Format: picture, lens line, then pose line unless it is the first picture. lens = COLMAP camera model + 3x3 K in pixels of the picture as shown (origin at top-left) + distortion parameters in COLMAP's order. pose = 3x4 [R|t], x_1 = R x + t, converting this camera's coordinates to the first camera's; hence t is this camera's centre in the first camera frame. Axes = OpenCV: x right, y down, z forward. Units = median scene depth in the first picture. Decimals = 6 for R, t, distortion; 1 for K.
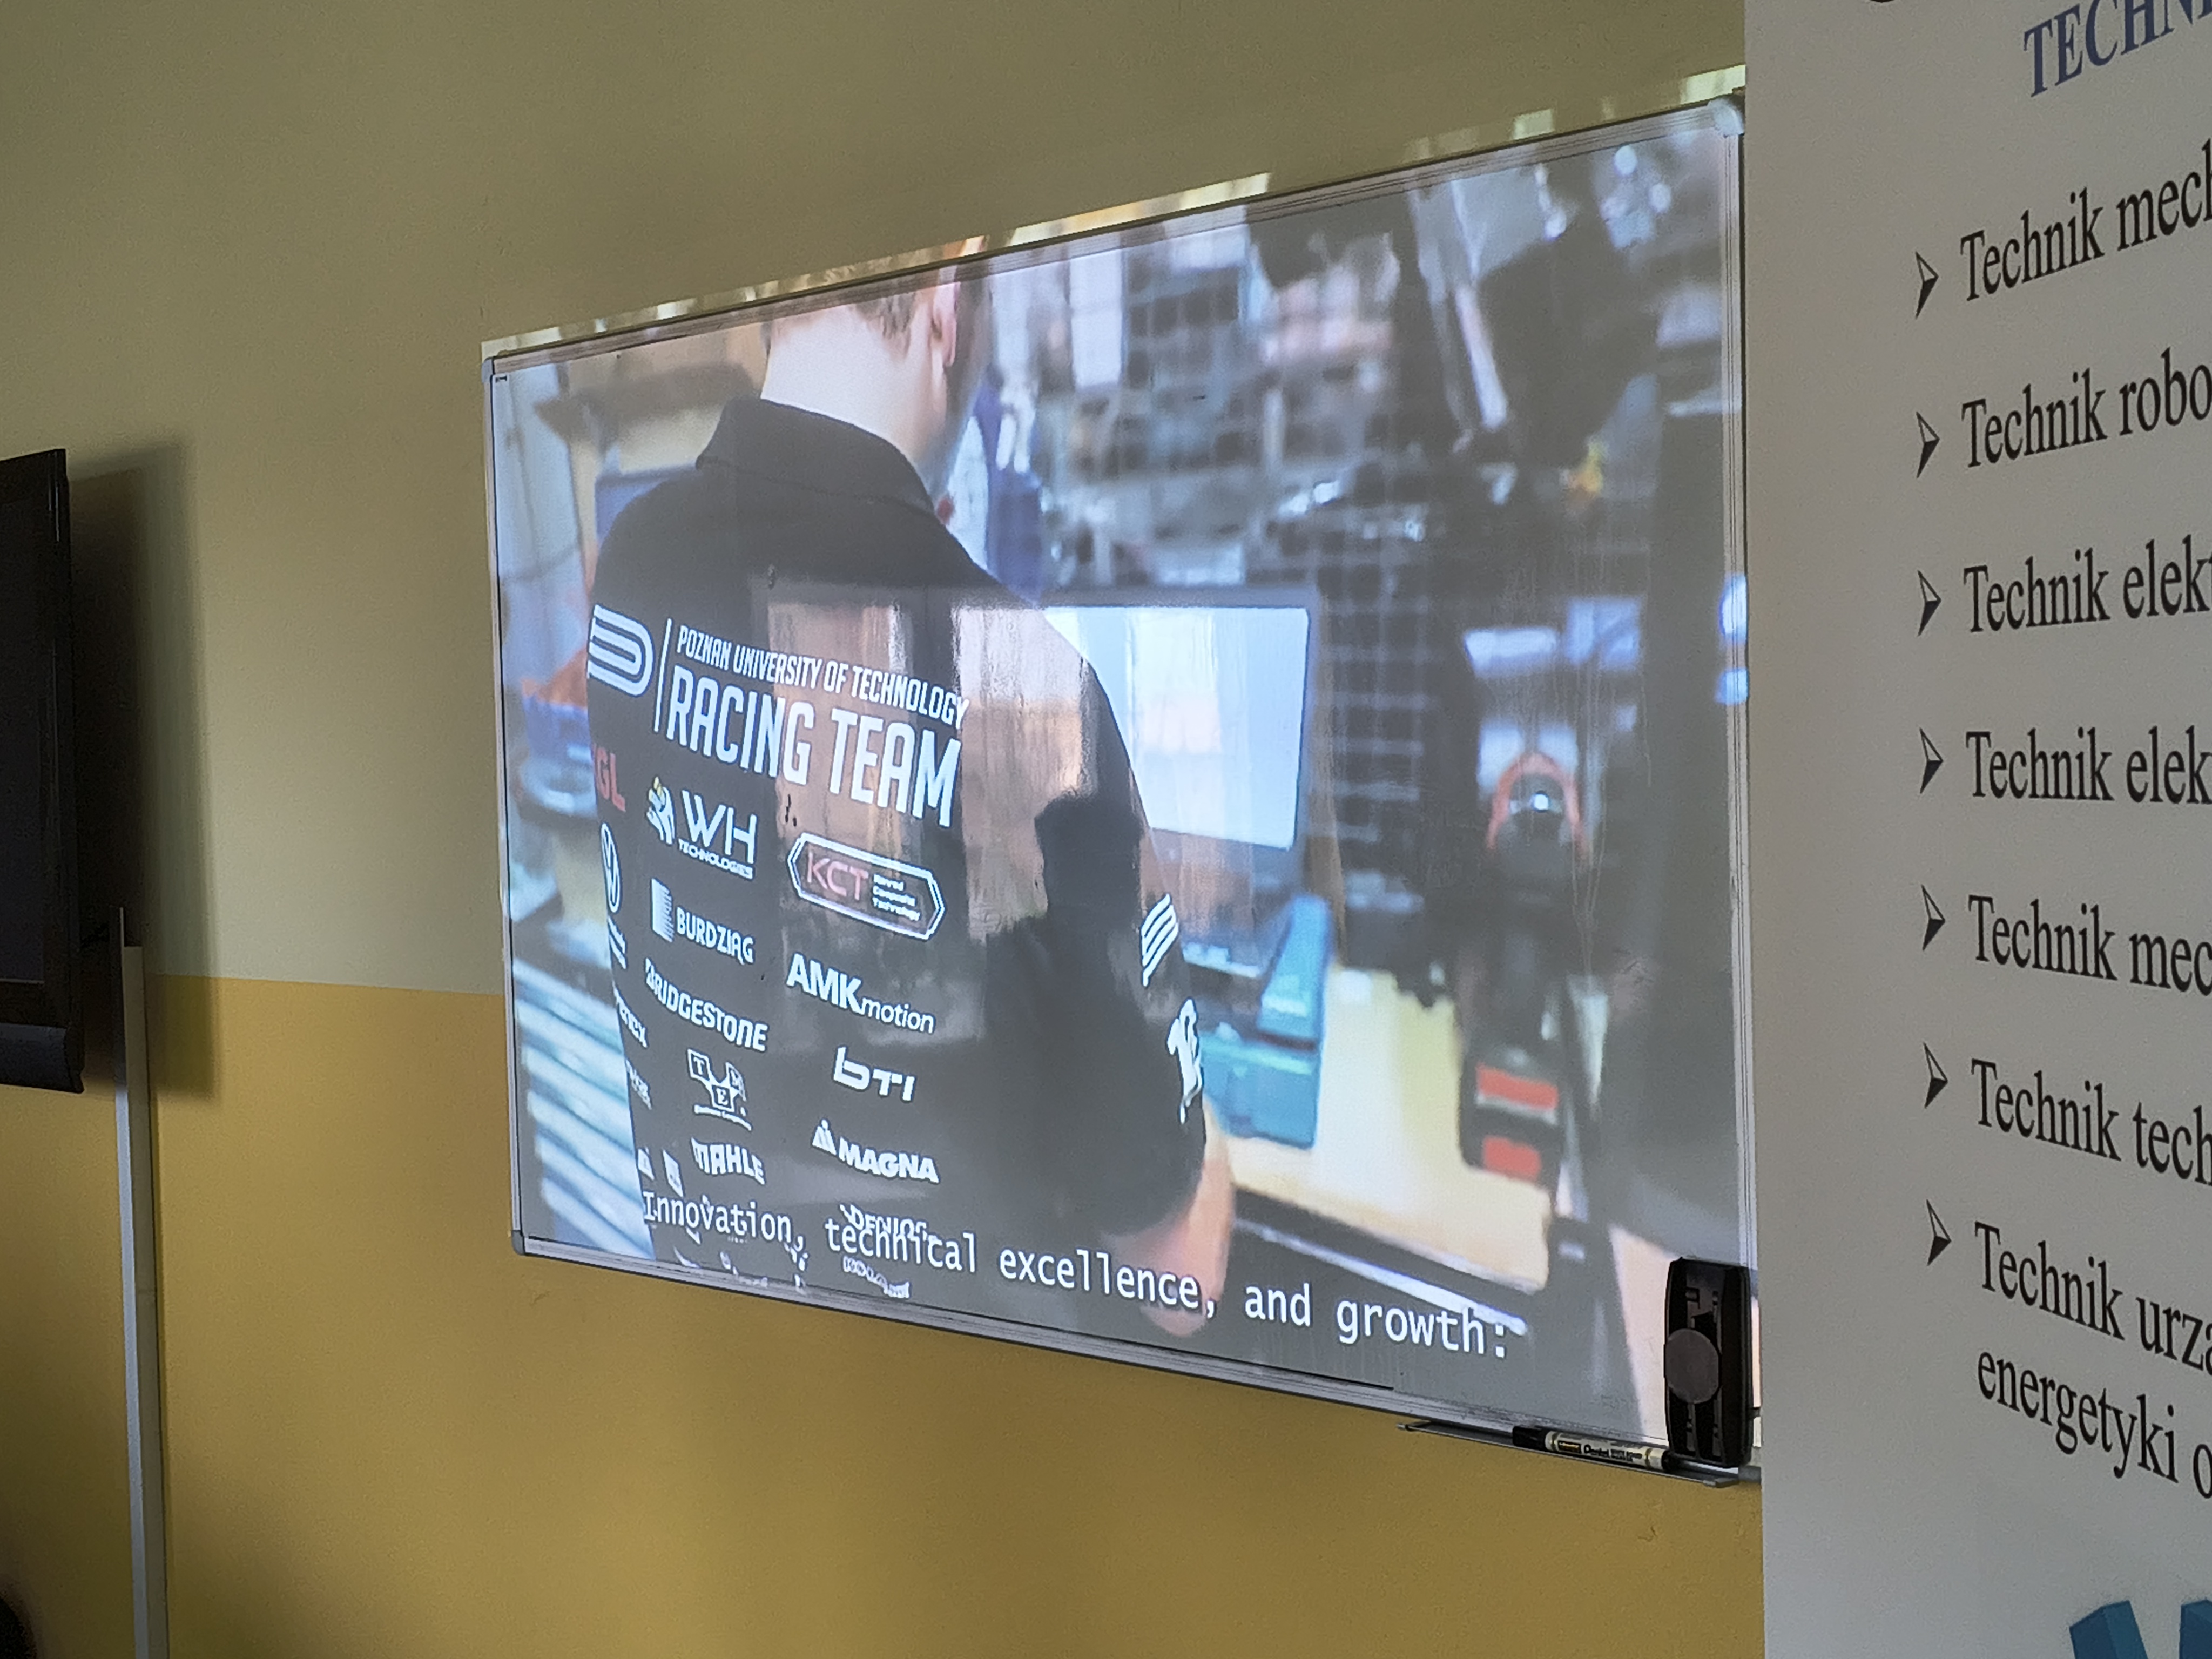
lens RADIAL K [[3247.6, 0, 1110.4], [0, 3247.6, 778.1], [0, 0, 1]] dist [0.129130, -0.439109]
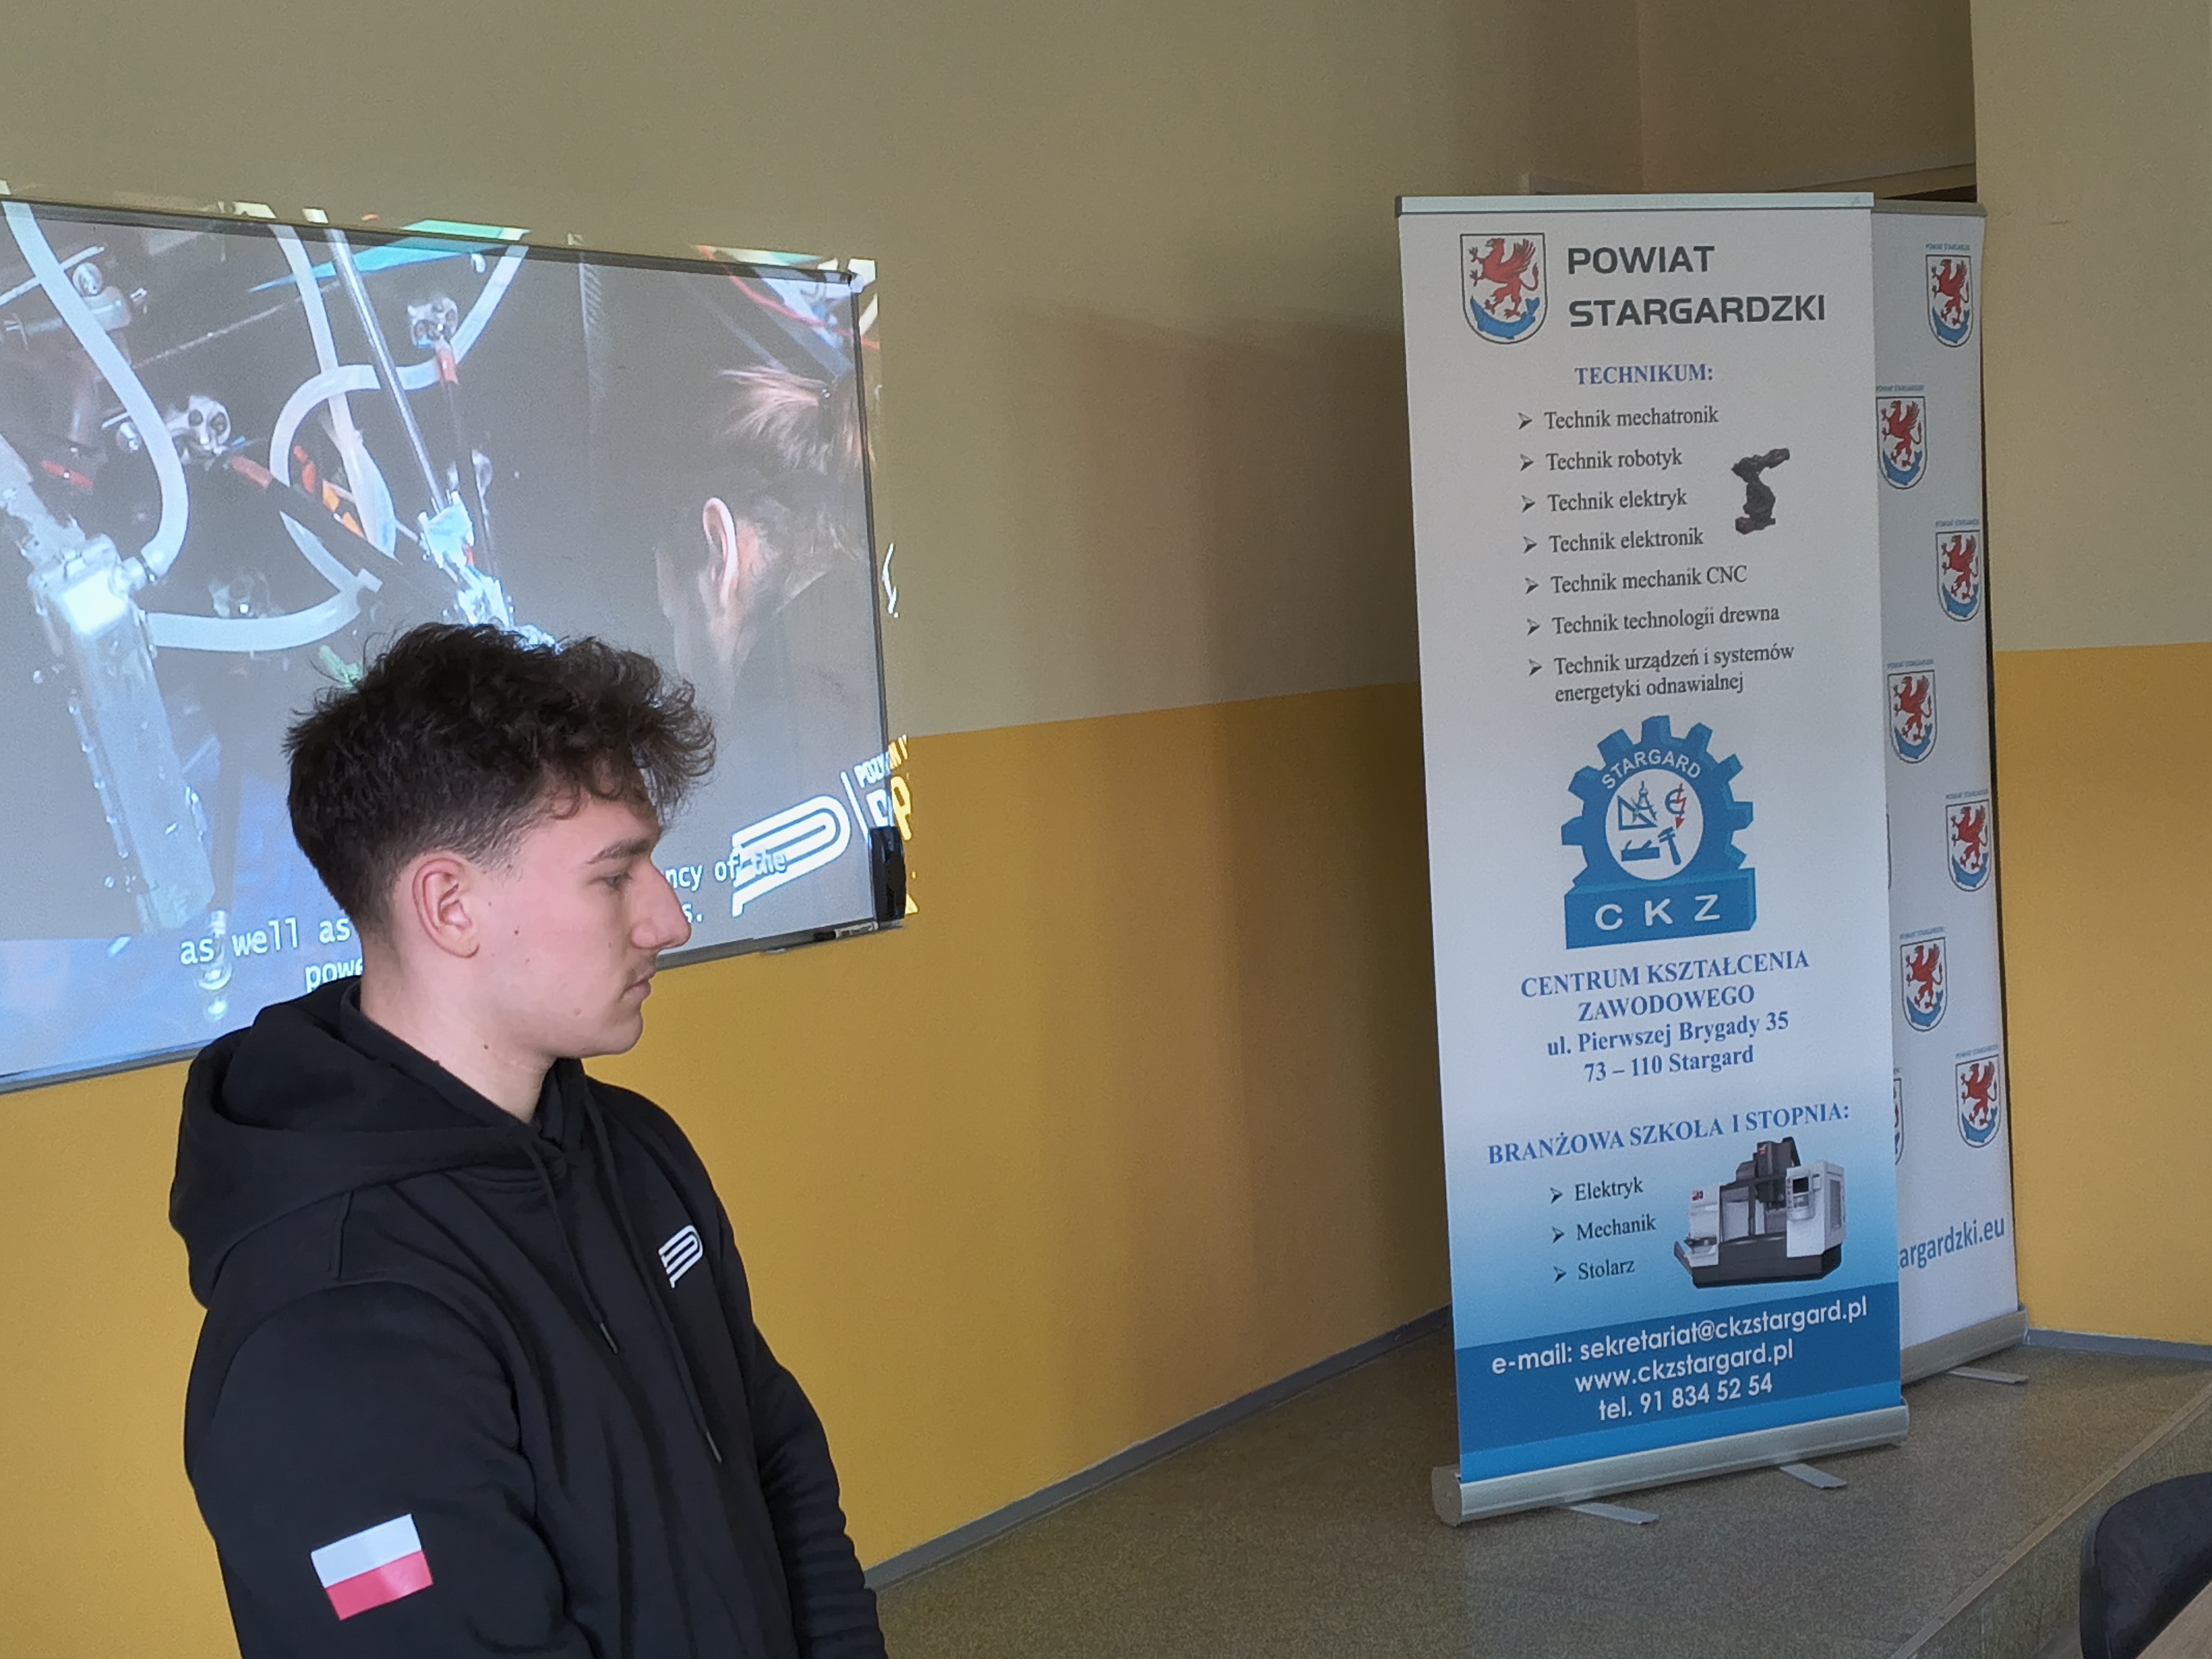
lens RADIAL K [[3173.1, 0, 1064.4], [0, 3173.1, 909.2], [0, 0, 1]] dist [-0.003289, -0.096361]
pose [[-0.230560, -0.049601, 0.971793, -3.604456], [0.077872, 0.994556, 0.069238, 0.132650], [-0.969937, 0.091639, -0.225443, 2.642984]]
